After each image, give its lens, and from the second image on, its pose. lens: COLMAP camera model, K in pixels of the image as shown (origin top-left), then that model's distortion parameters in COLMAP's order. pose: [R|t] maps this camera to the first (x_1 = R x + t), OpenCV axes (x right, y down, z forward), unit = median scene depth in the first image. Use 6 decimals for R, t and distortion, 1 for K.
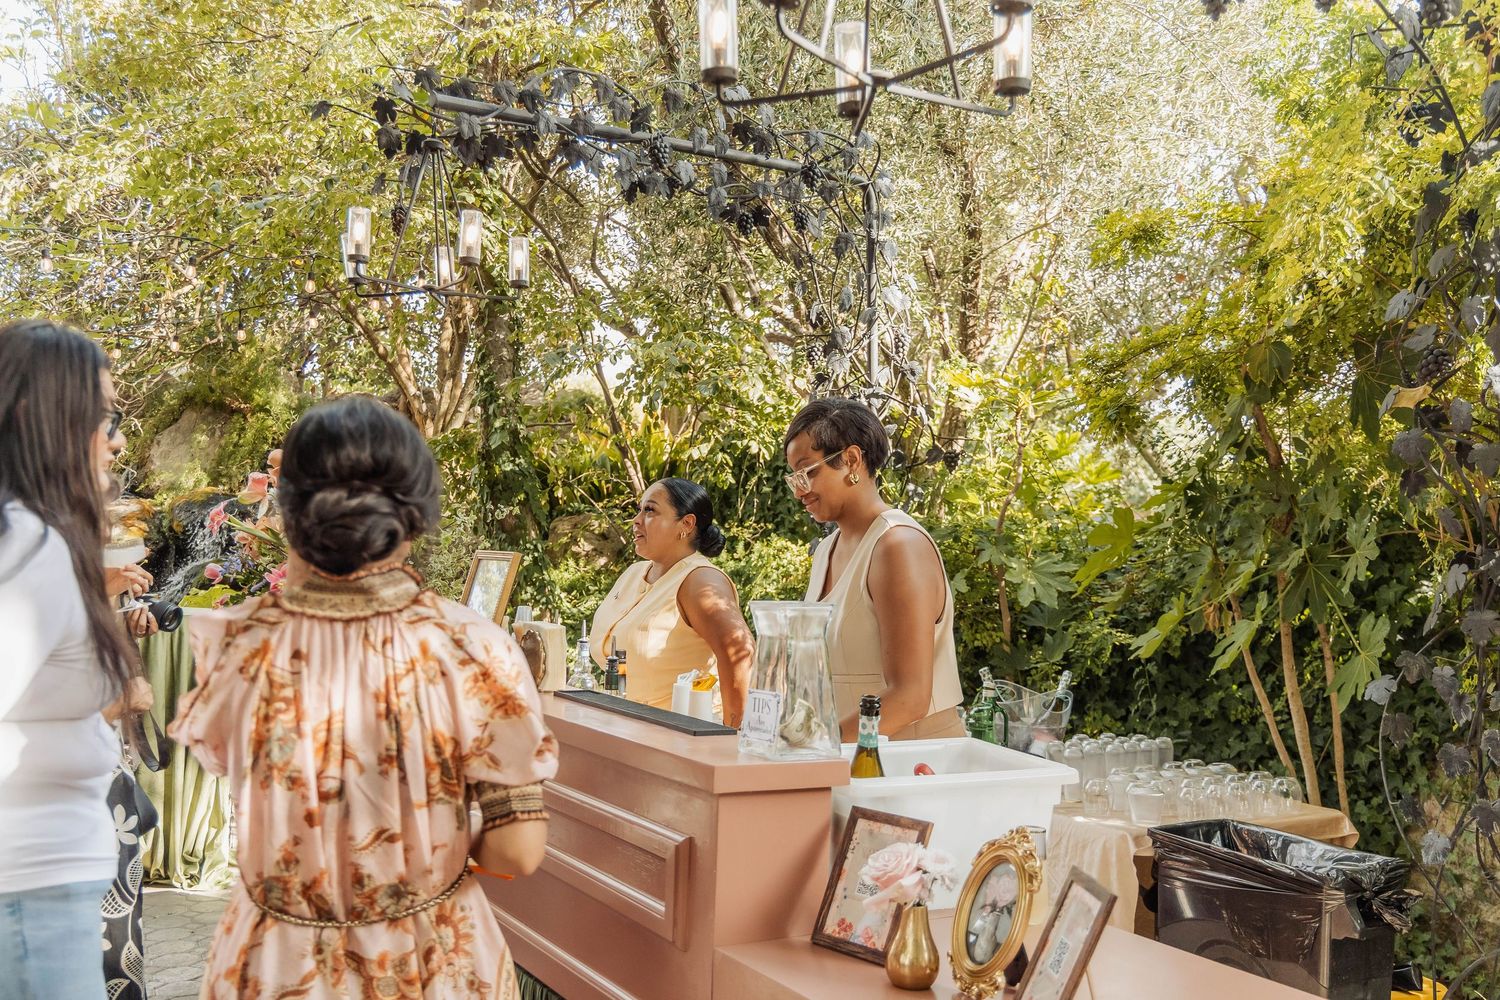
lens RADIAL K [[1426.3, 0, 749.5], [0, 1426.3, 497.1], [0, 0, 1]] dist [0.002385, 0.095344]
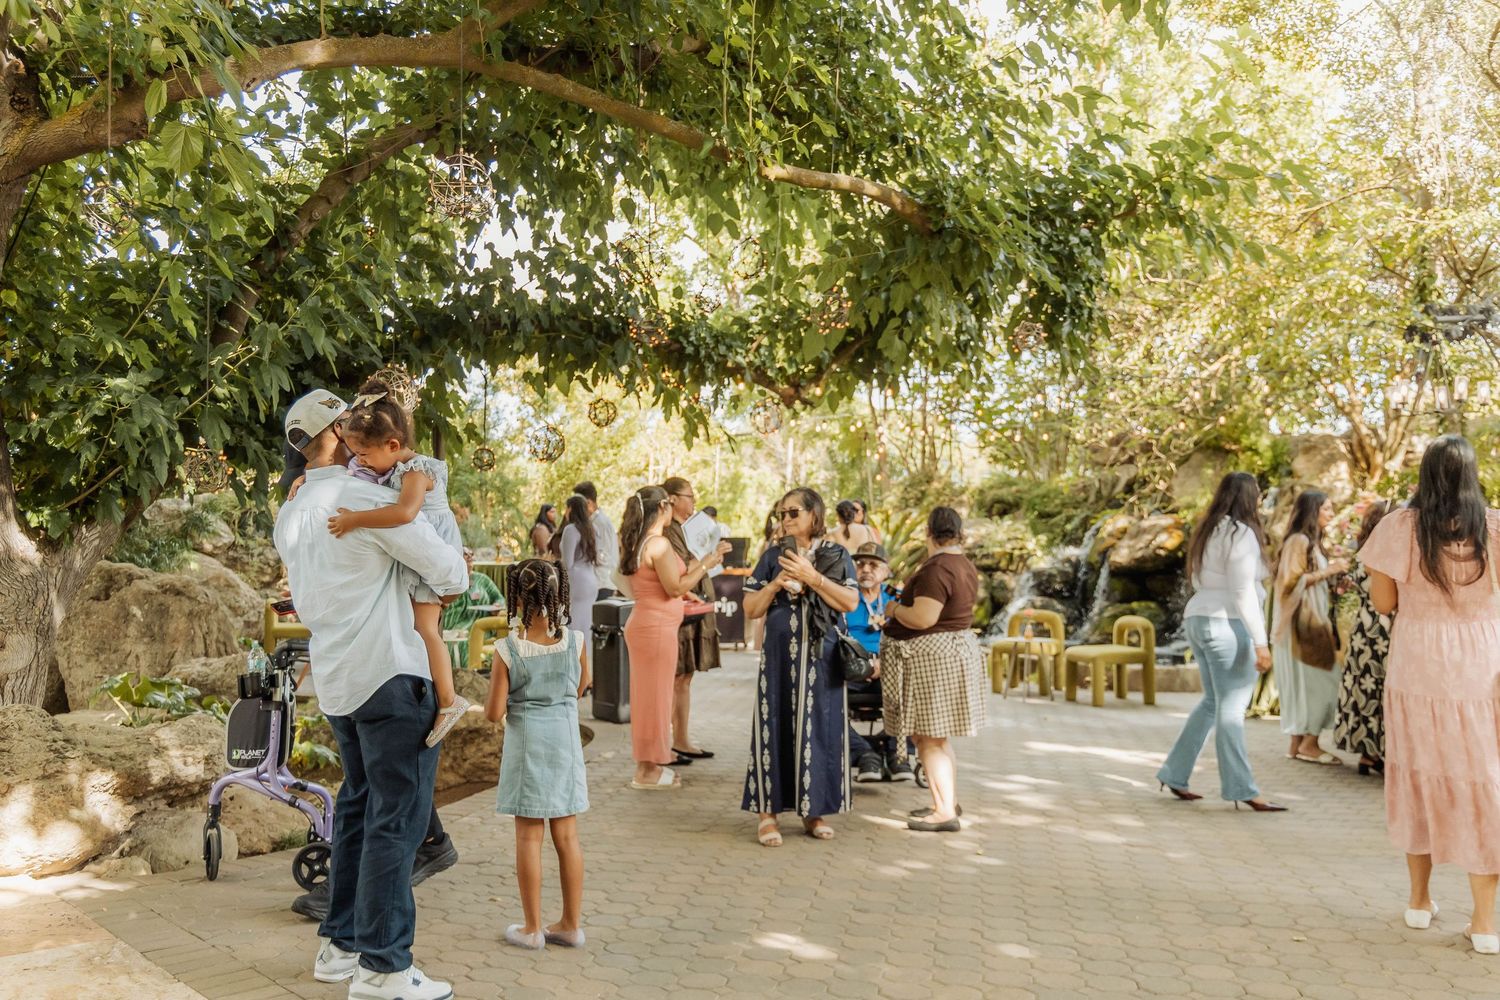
lens RADIAL K [[1418.2, 0, 749.9], [0, 1418.2, 496.2], [0, 0, 1]] dist [-0.003291, 0.004475]
pose [[0.828612, -0.038403, -0.558504, 0.049472], [0.035354, 0.999243, -0.016255, -0.014777], [0.558706, -0.006277, 0.829342, -0.682669]]
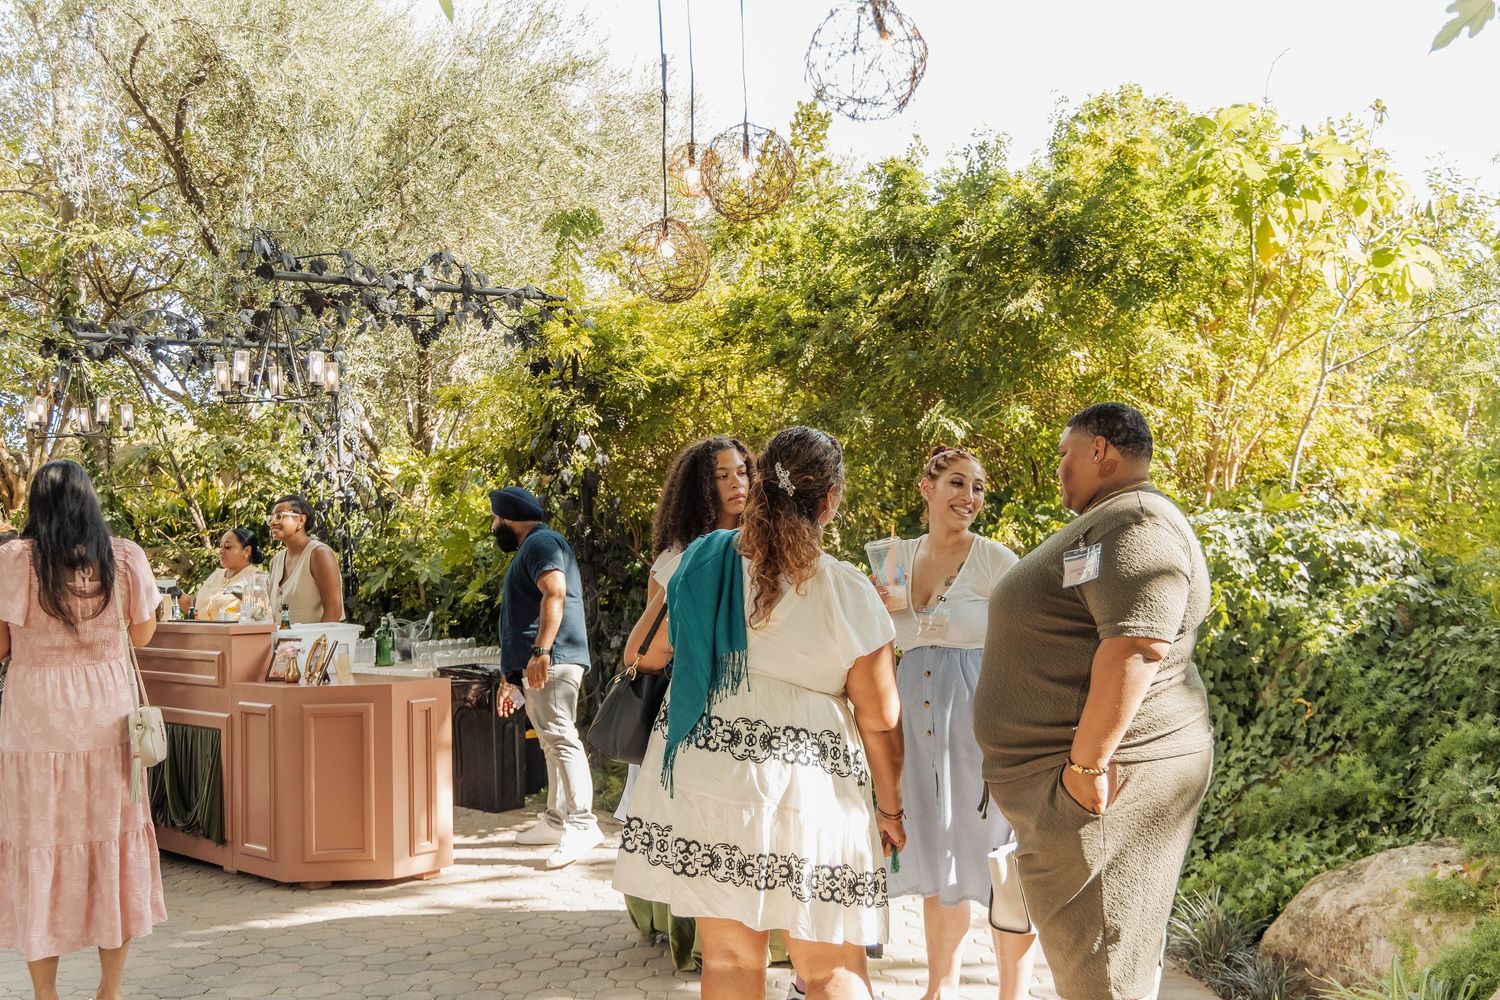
lens RADIAL K [[1426.3, 0, 749.5], [0, 1426.3, 497.1], [0, 0, 1]] dist [0.002385, 0.095344]
pose [[0.957851, -0.043285, 0.283984, 0.048360], [0.045126, 0.998981, 0.000059, -0.011522], [-0.283698, 0.012758, 0.958829, -0.596003]]
